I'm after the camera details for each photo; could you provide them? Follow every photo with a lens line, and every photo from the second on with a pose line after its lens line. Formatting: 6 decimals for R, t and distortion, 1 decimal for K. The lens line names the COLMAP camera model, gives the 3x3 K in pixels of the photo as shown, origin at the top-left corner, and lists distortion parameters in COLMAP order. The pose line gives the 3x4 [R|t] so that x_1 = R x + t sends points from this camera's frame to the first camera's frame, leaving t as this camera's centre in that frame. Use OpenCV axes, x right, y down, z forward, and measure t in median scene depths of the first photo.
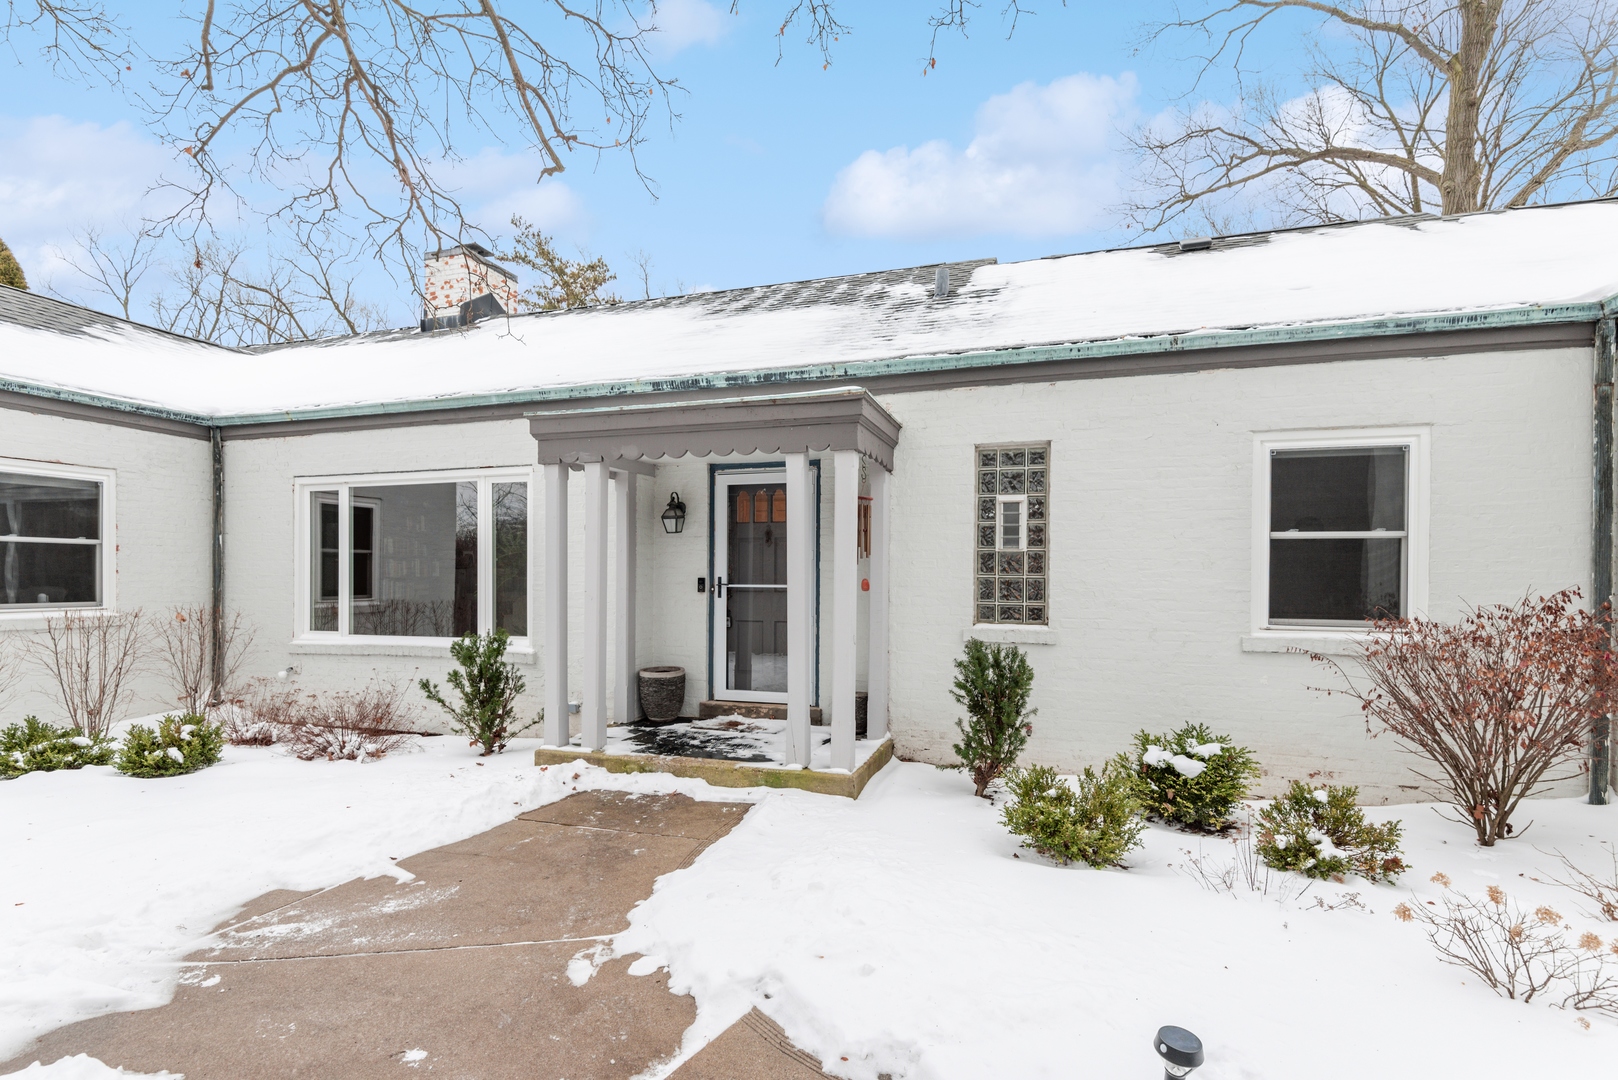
lens RADIAL K [[777.7, 0, 809.0], [0, 777.7, 540.0], [0, 0, 1]] dist [0.003551, -0.008853]
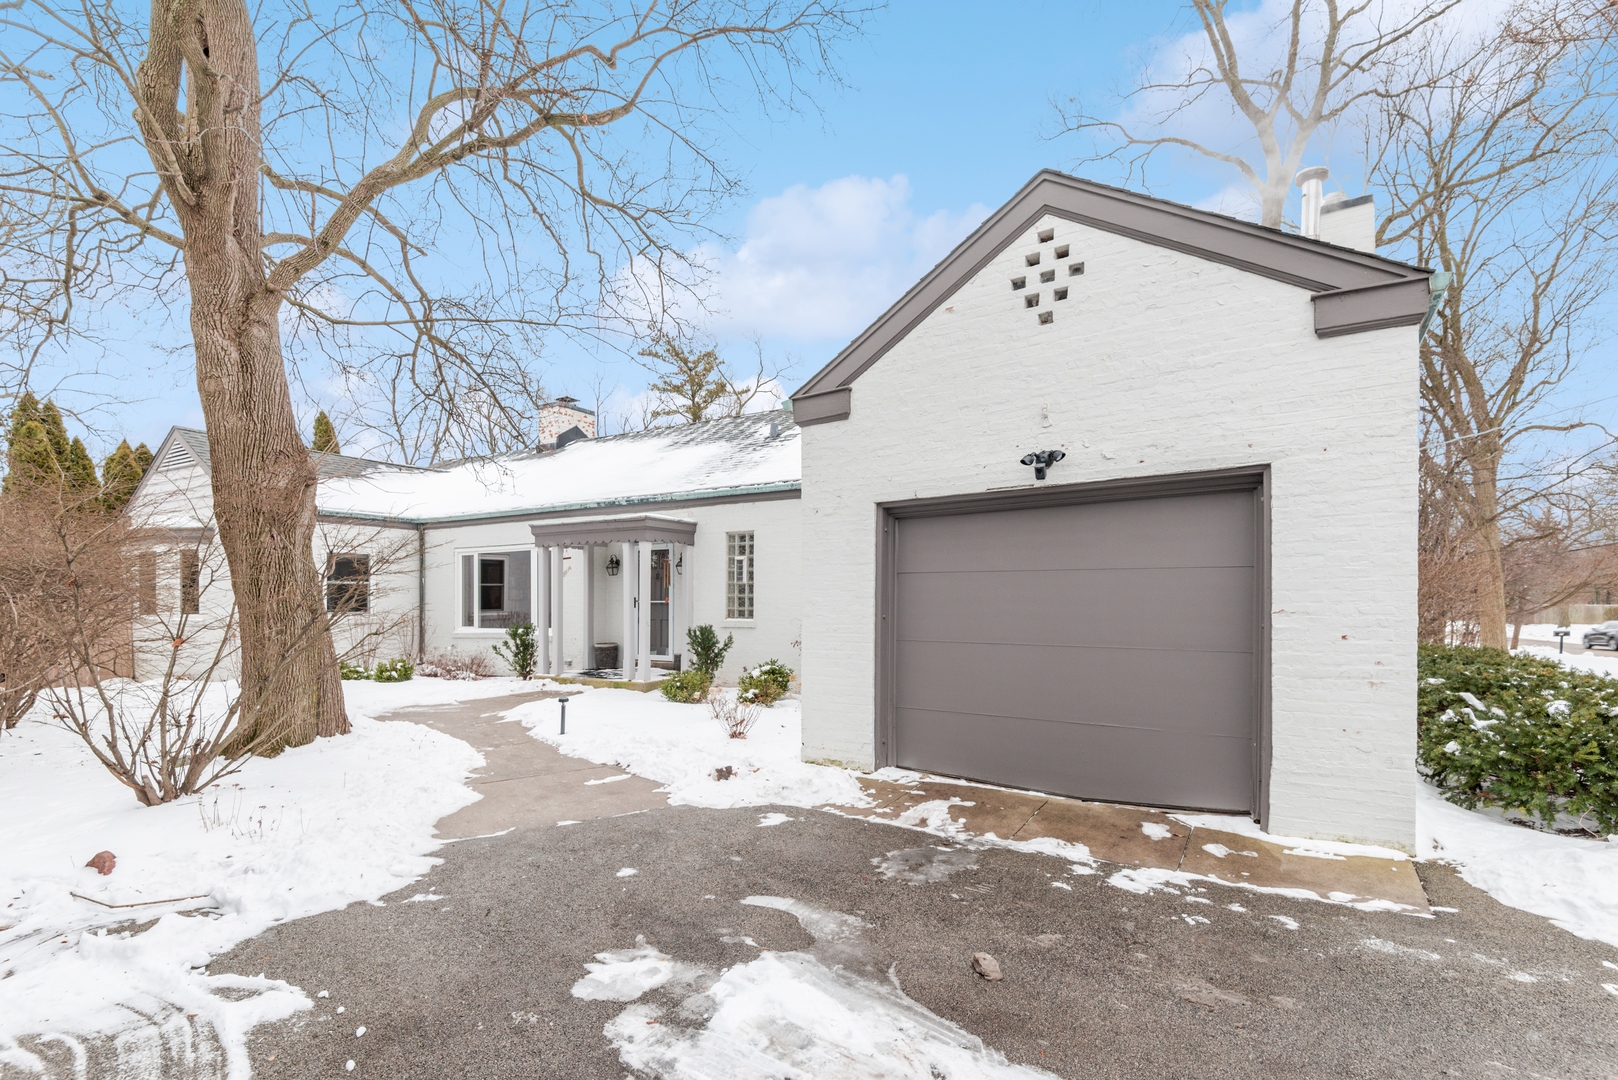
lens RADIAL K [[757.3, 0, 805.0], [0, 757.3, 548.1], [0, 0, 1]] dist [0.030620, -0.021155]
pose [[0.972560, -0.023187, -0.231495, 0.859052], [0.018043, 0.999542, -0.024315, -0.025551], [0.231953, 0.019471, 0.972532, -0.887116]]
